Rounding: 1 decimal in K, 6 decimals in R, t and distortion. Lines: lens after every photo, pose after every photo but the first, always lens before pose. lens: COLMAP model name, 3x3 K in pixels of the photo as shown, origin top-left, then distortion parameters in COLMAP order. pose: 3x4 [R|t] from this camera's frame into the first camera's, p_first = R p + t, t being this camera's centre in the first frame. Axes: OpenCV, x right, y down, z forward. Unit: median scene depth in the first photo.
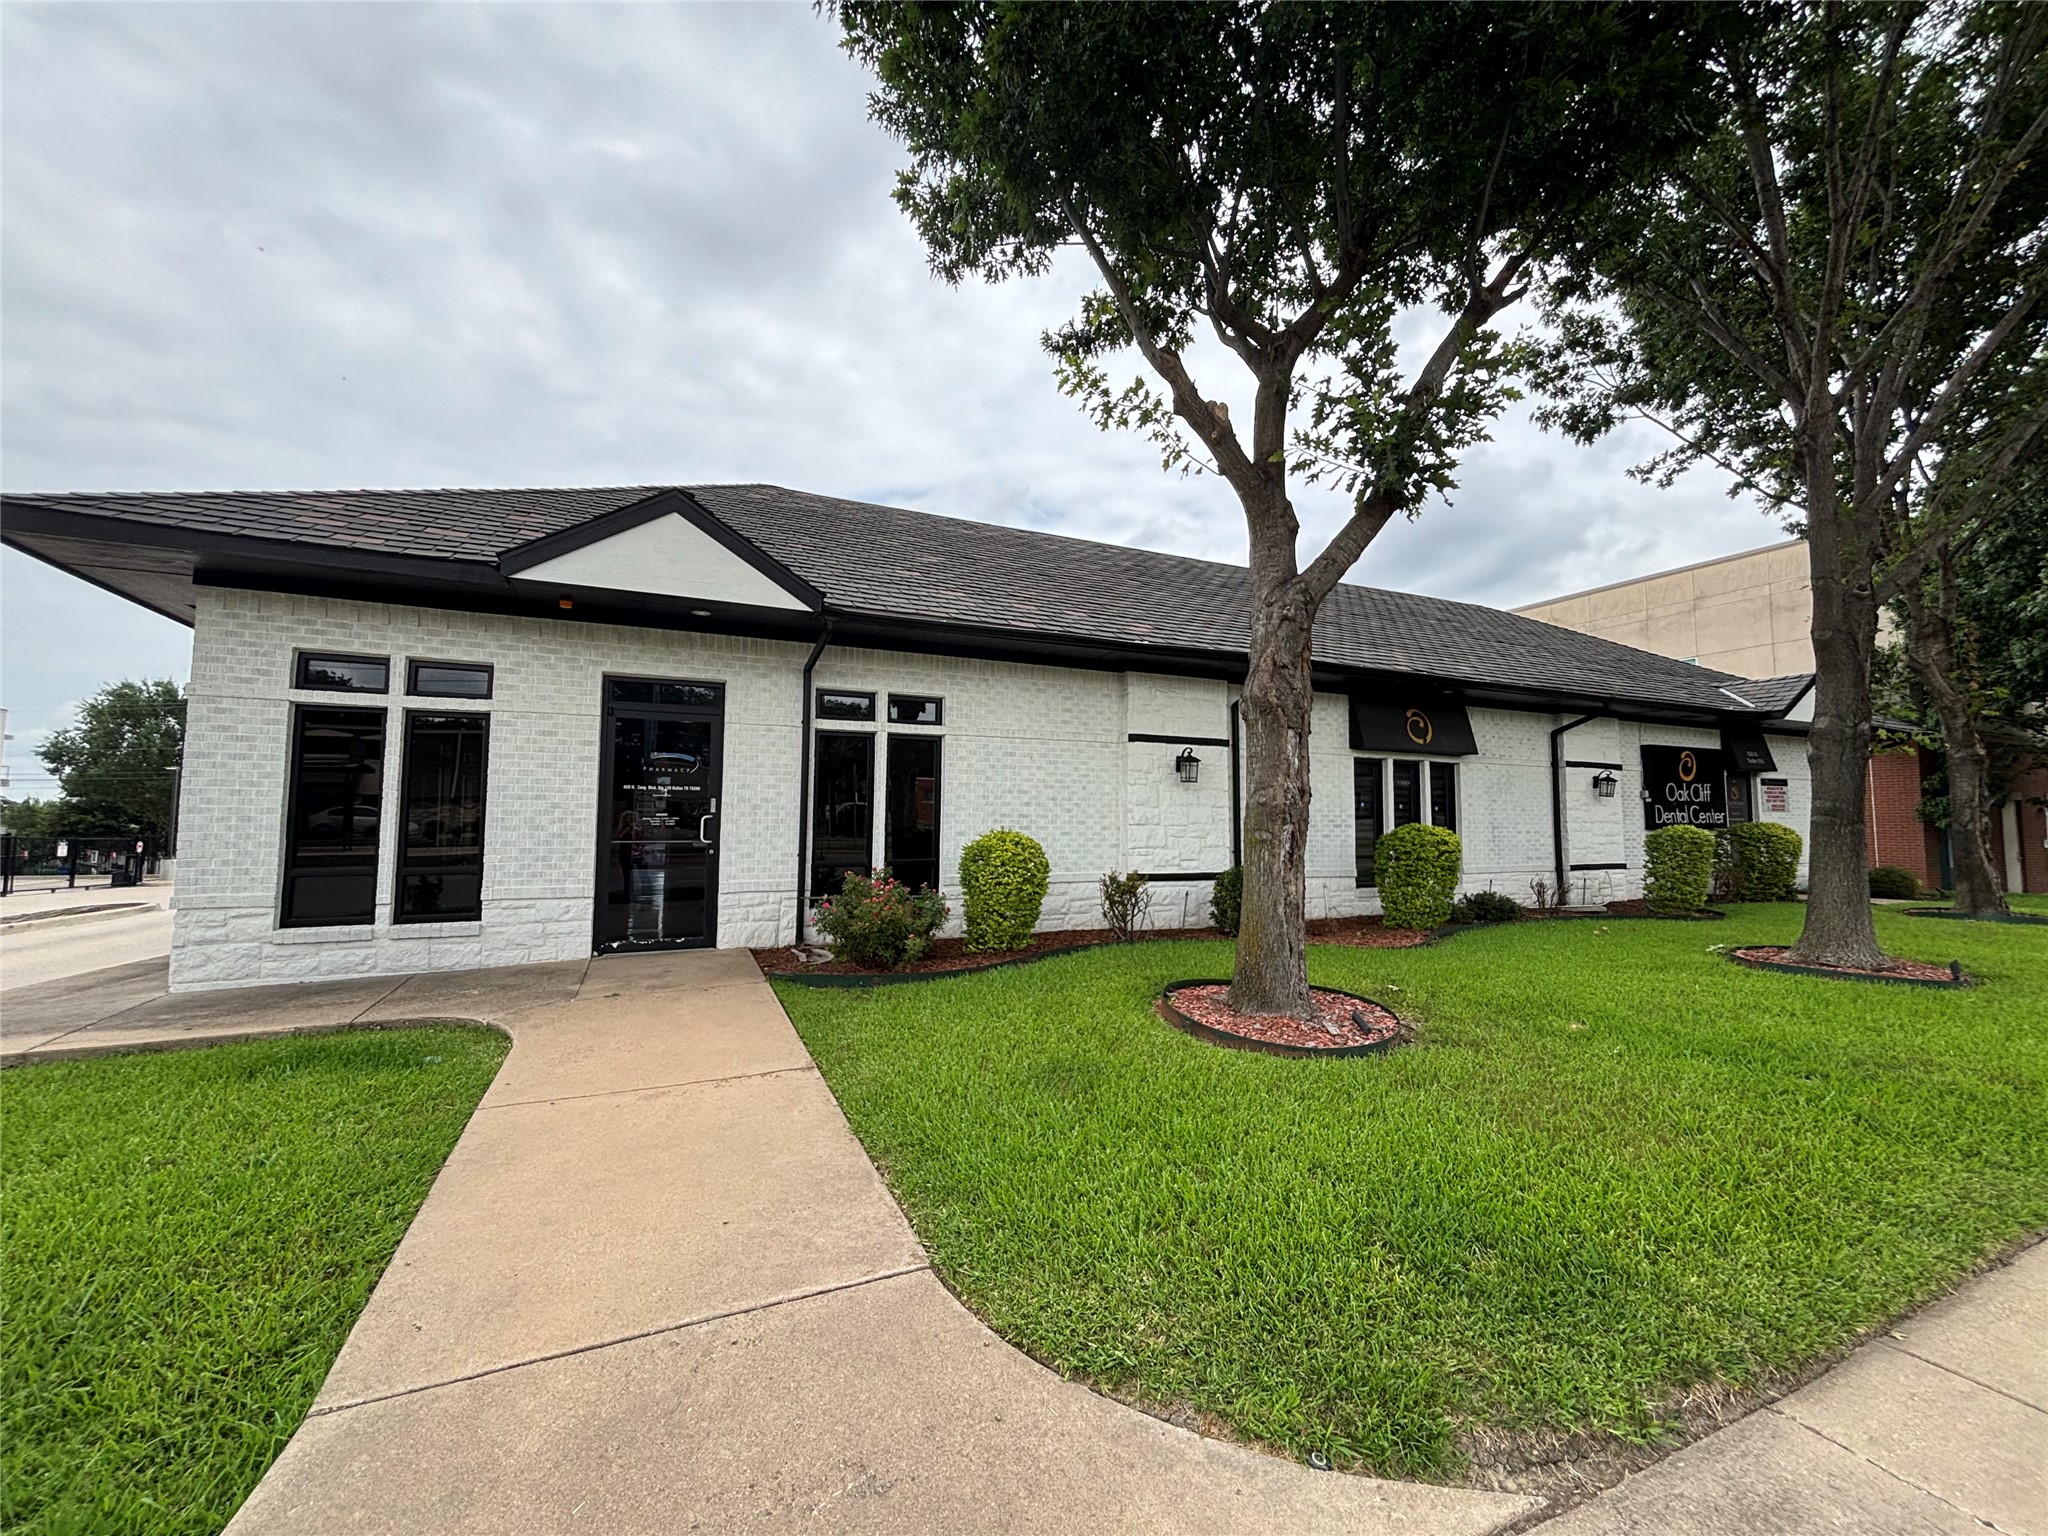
lens RADIAL K [[842.5, 0, 1018.5], [0, 842.5, 774.6], [0, 0, 1]] dist [0.019515, -0.001748]
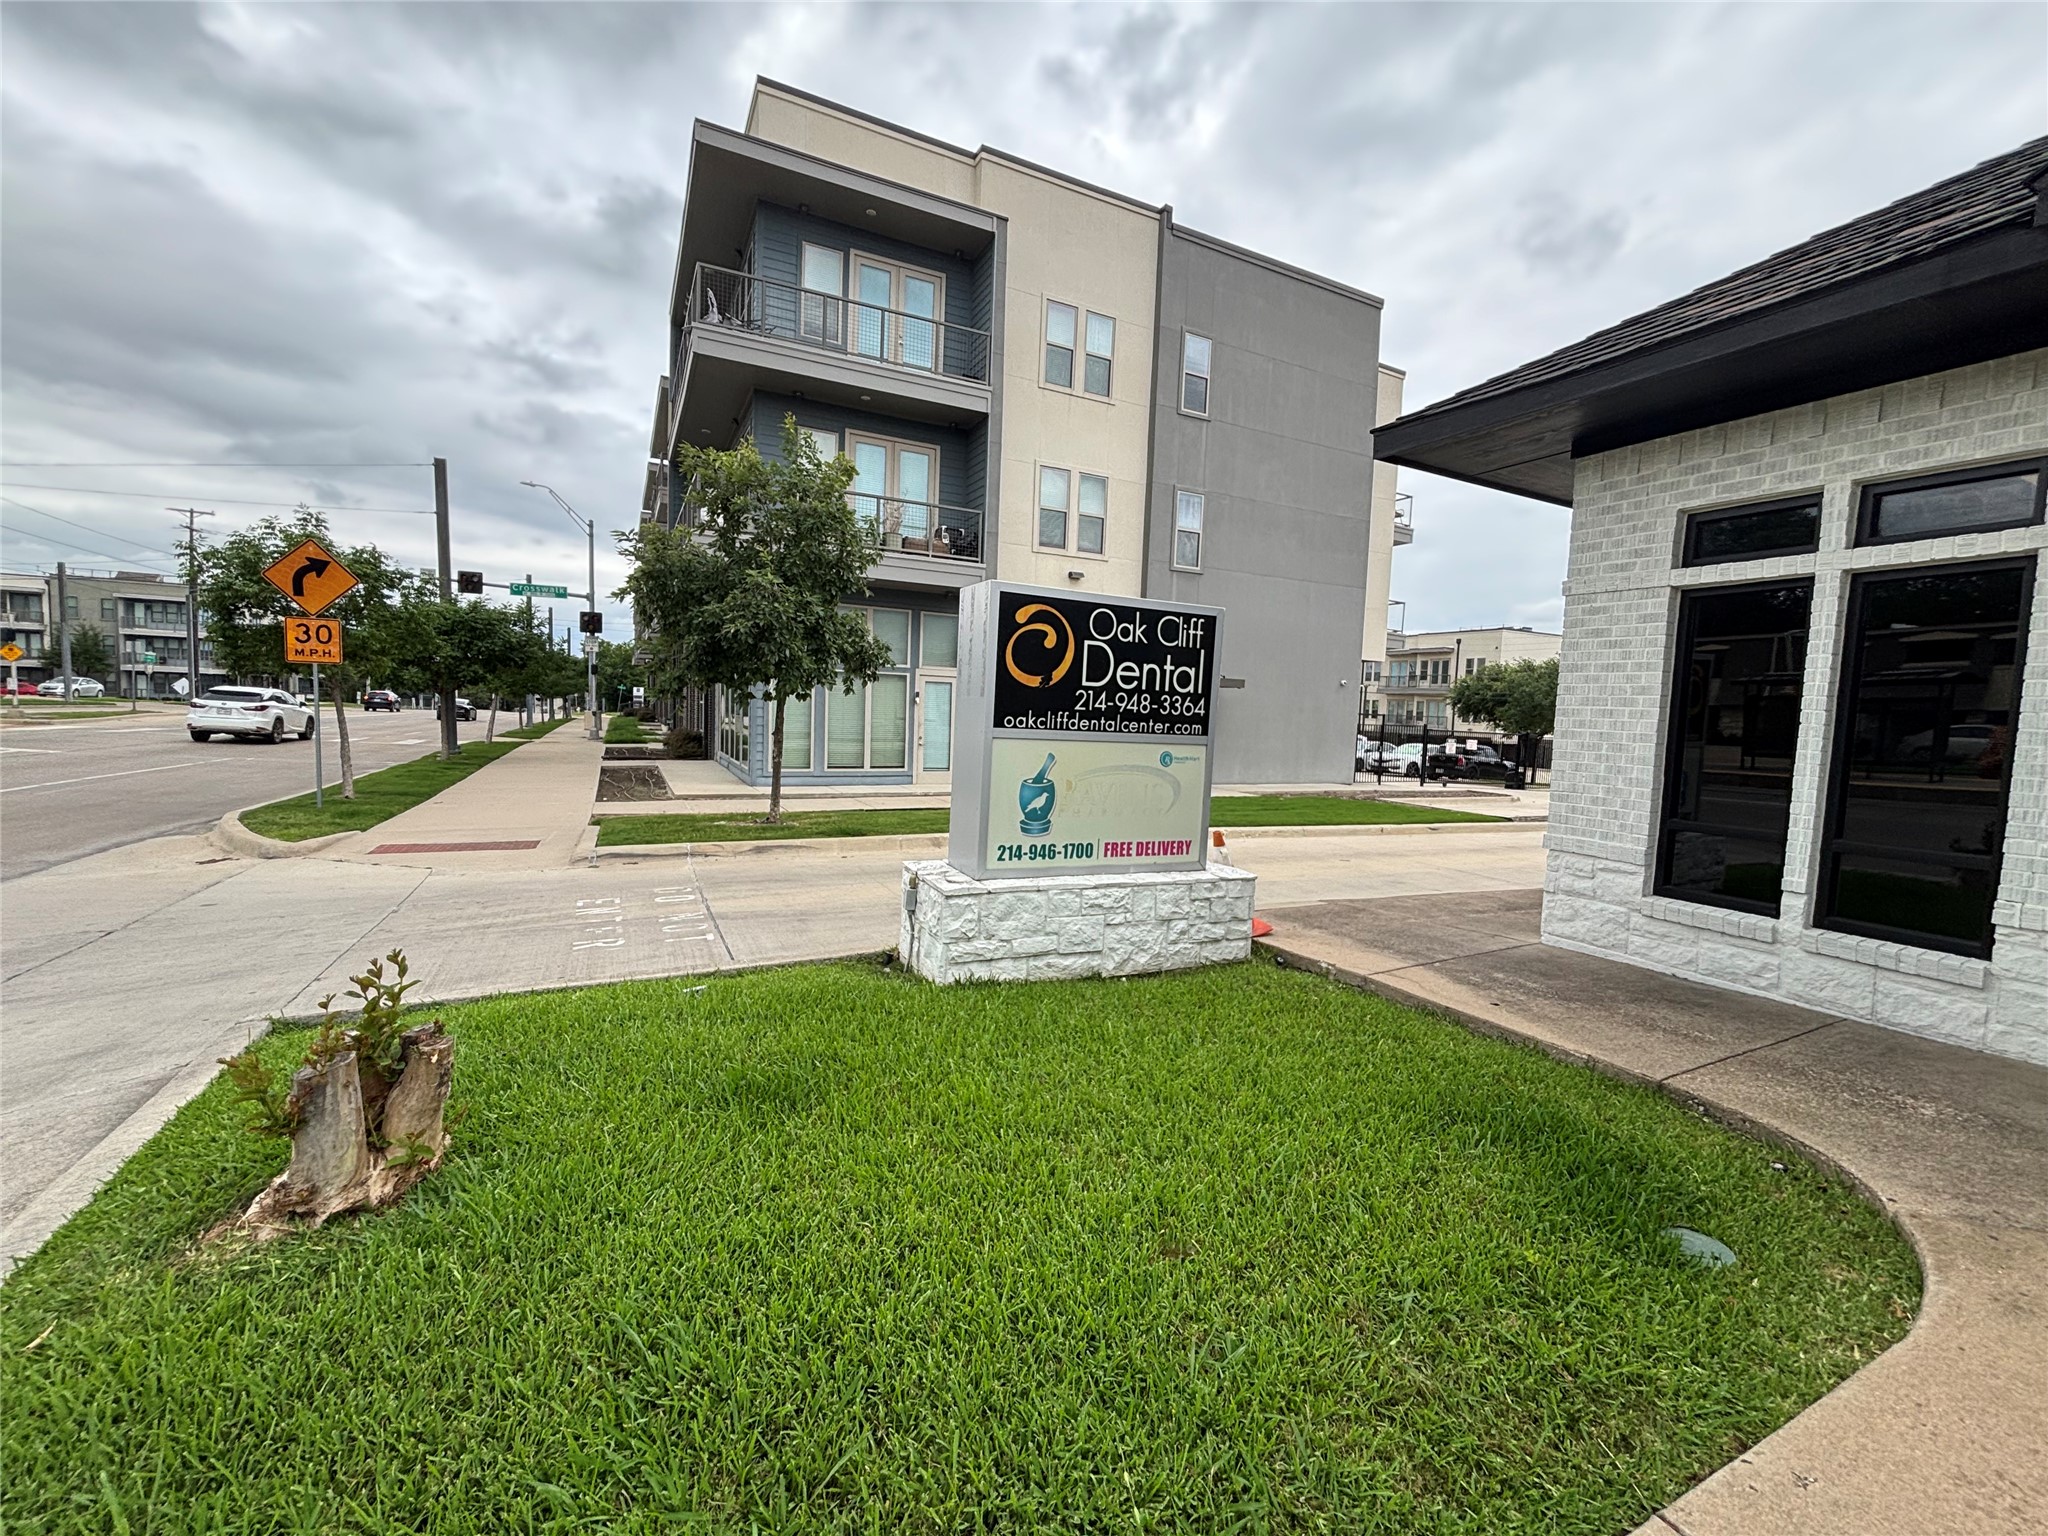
lens RADIAL K [[842.5, 0, 1017.1], [0, 842.5, 763.6], [0, 0, 1]] dist [0.019515, -0.001748]
pose [[0.059862, 0.059645, -0.996423, -0.161565], [0.022036, 0.997891, 0.061056, 0.006995], [0.997963, -0.025612, 0.058421, 0.405019]]
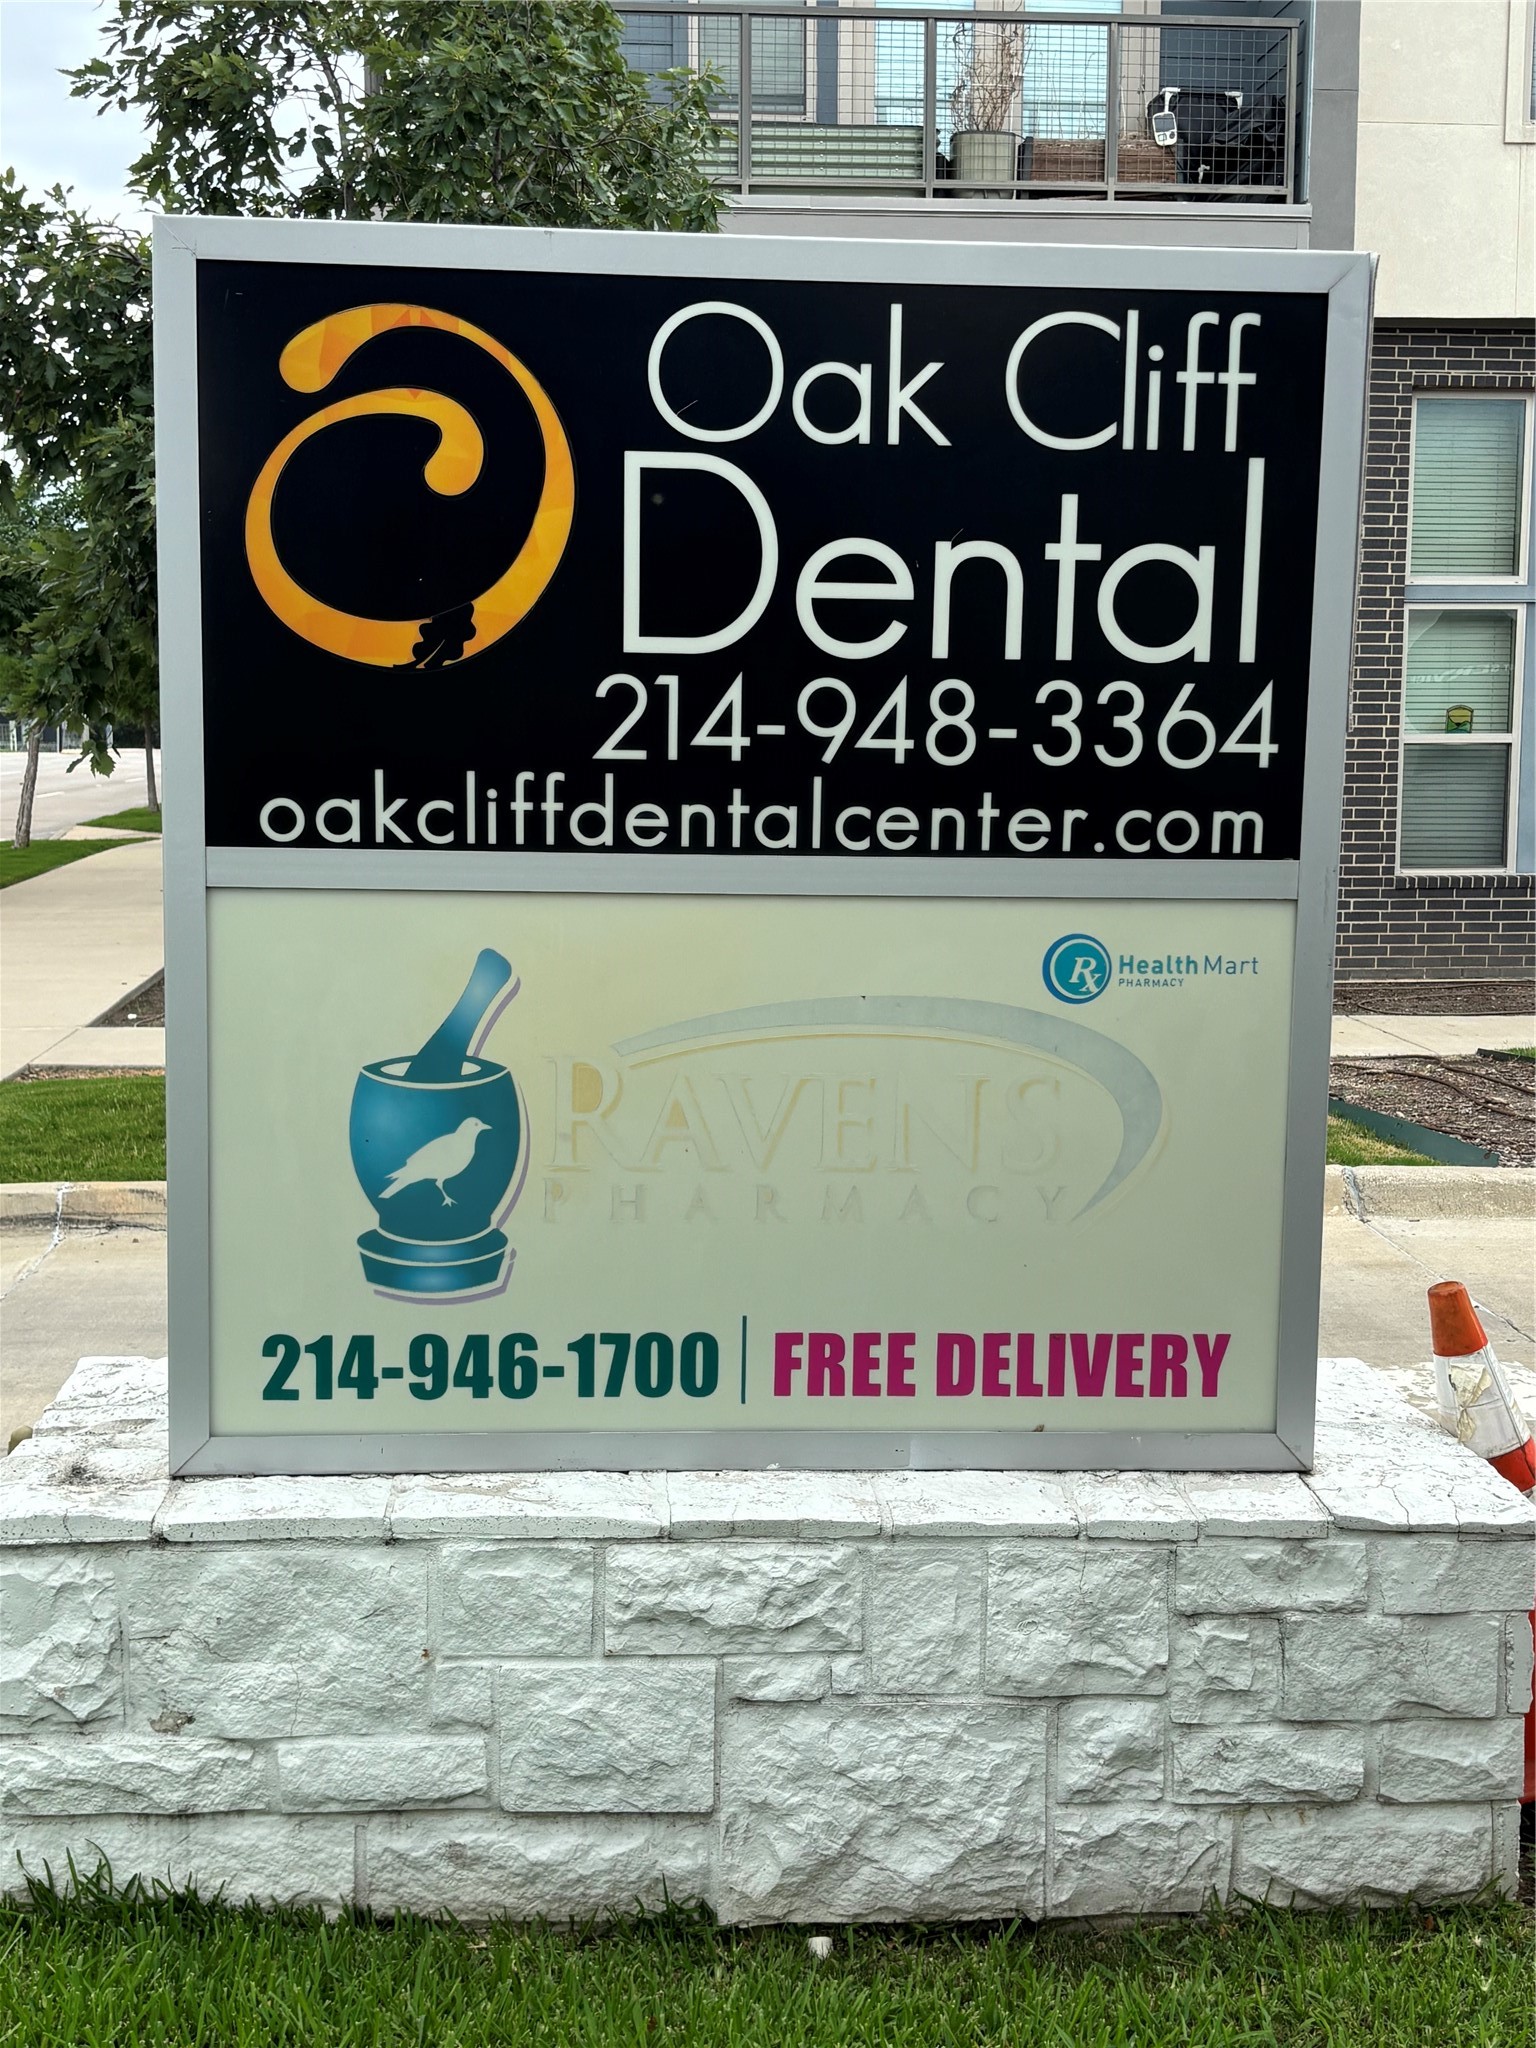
lens RADIAL K [[2505.5, 0, 877.4], [0, 2505.5, 983.8], [0, 0, 1]] dist [0.039275, 0.000000]
pose [[-0.308577, 0.103693, -0.945530, -0.419020], [0.049587, 0.994442, 0.092875, 0.006987], [0.949906, -0.018227, -0.312004, 0.694278]]
